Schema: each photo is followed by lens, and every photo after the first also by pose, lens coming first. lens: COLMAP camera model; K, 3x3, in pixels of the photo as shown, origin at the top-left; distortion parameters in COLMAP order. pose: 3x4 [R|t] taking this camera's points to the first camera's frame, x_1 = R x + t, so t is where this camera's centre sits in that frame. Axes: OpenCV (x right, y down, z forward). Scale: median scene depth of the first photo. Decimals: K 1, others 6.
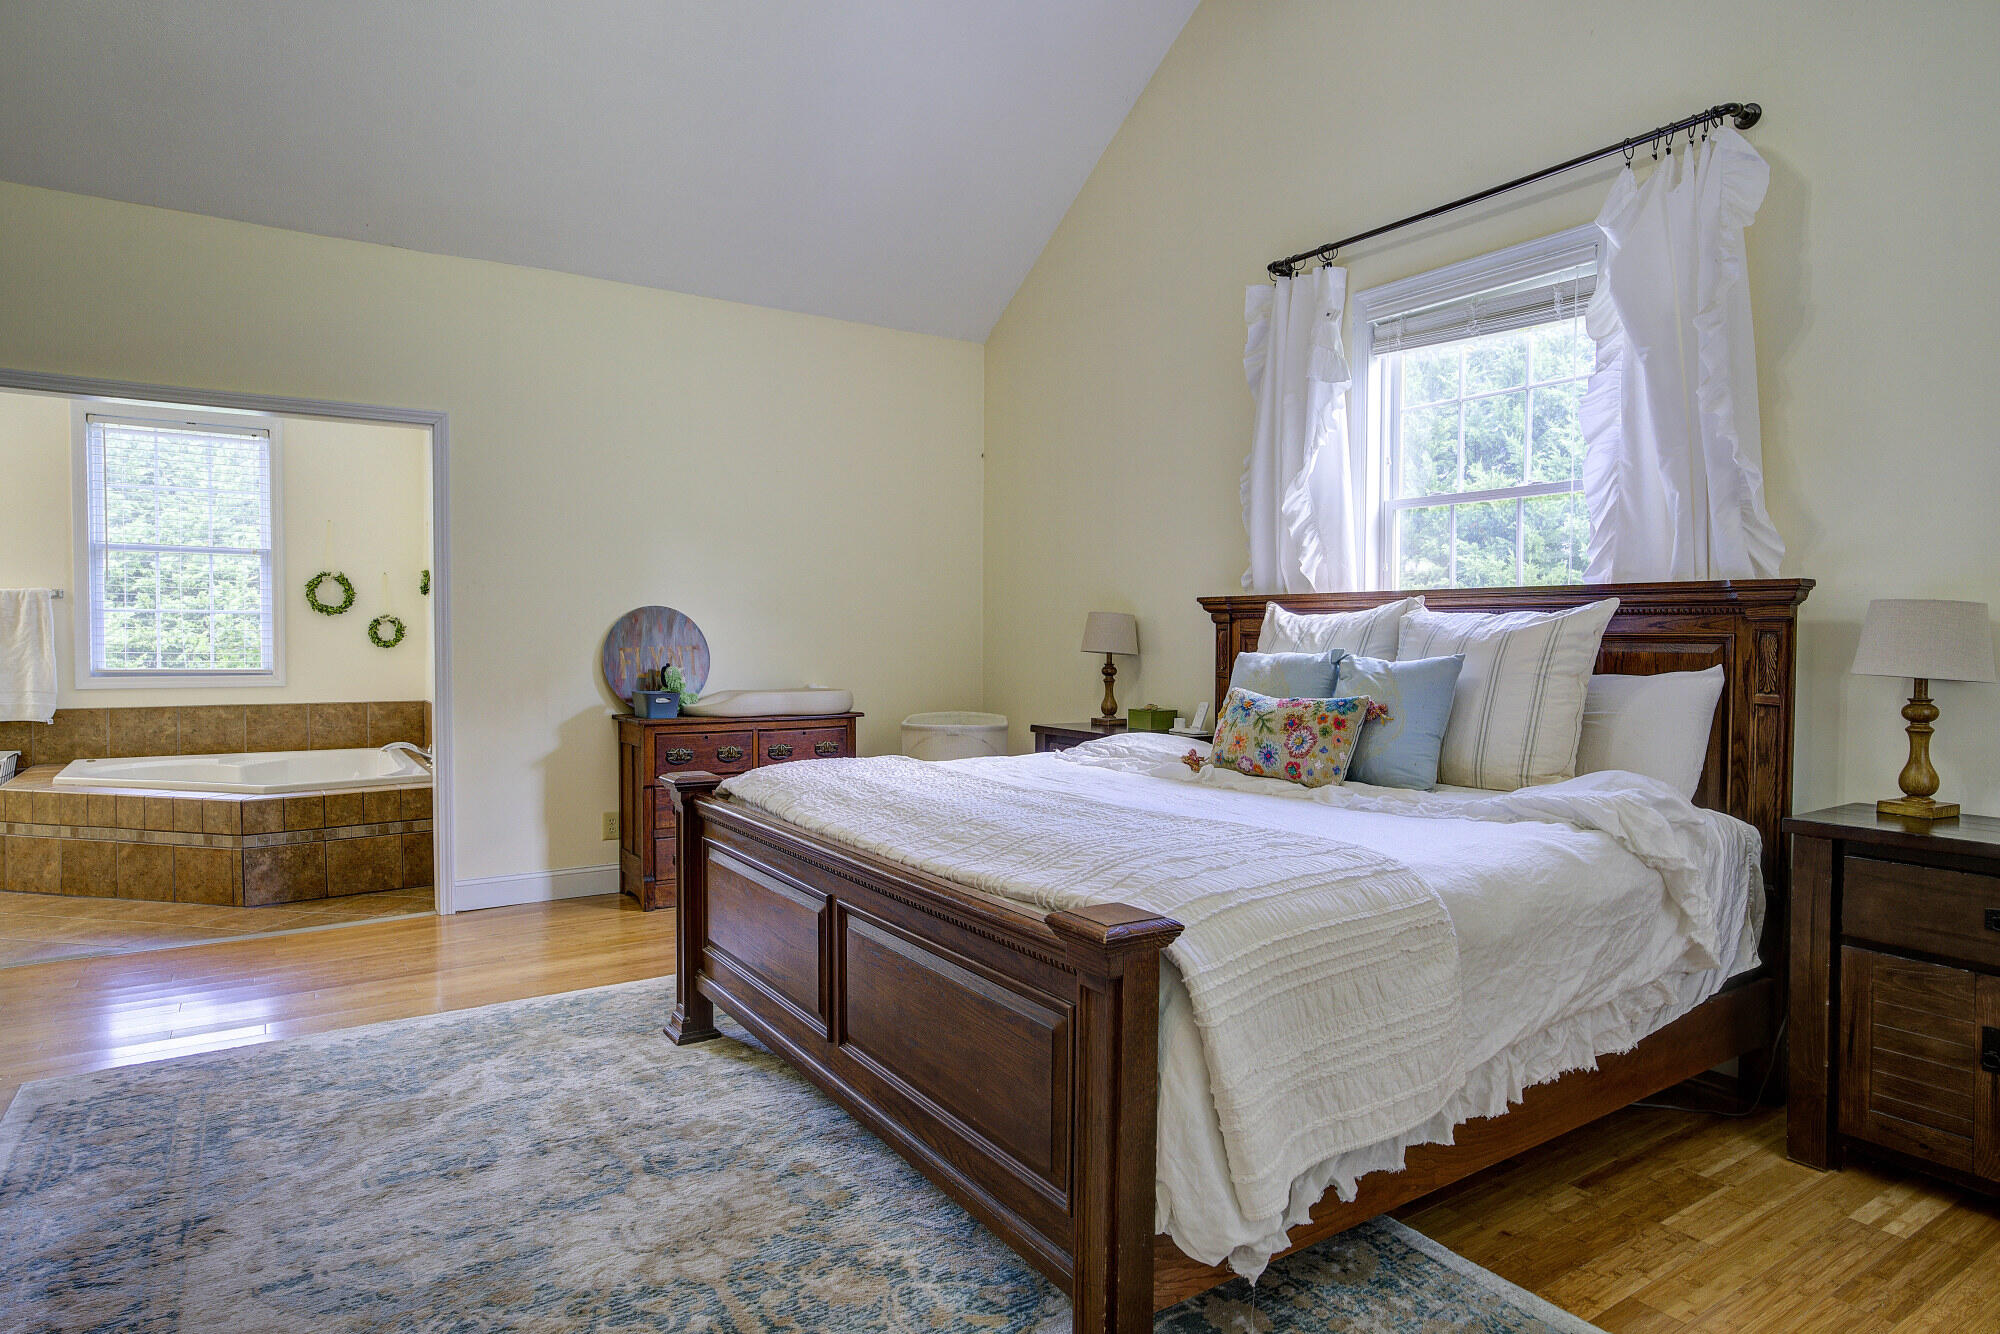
lens RADIAL K [[1124.2, 0, 984.0], [0, 1124.2, 654.7], [0, 0, 1]] dist [-0.018332, 0.004676]
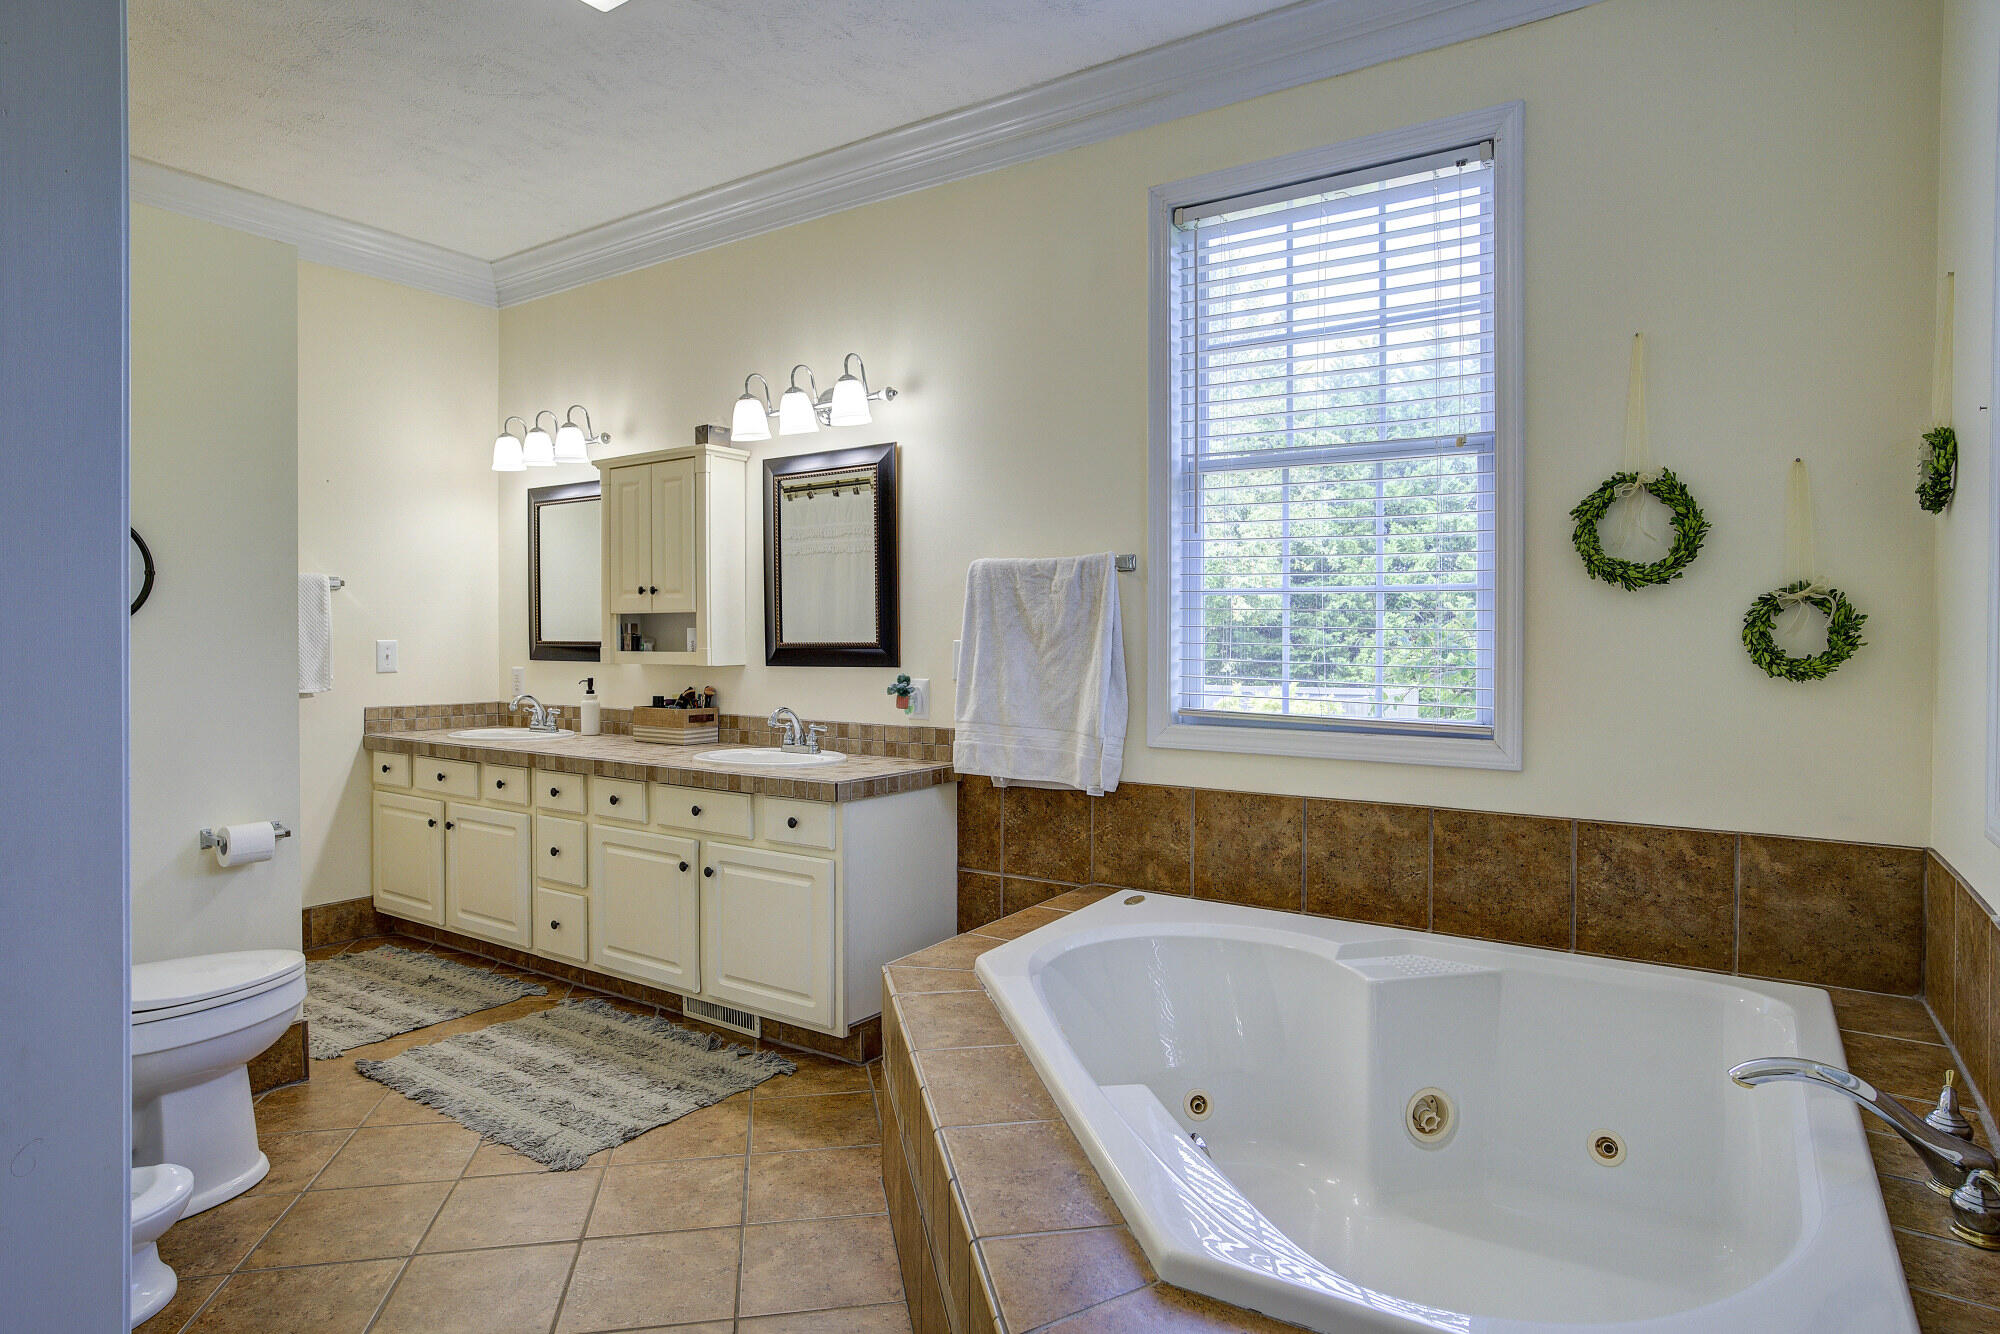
lens RADIAL K [[1124.2, 0, 992.2], [0, 1124.2, 662.0], [0, 0, 1]] dist [-0.018332, 0.004676]
pose [[0.392495, 0.014604, -0.919638, -0.319443], [-0.012530, 0.999866, 0.010530, -0.012004], [0.919669, 0.007390, 0.392626, 0.642254]]
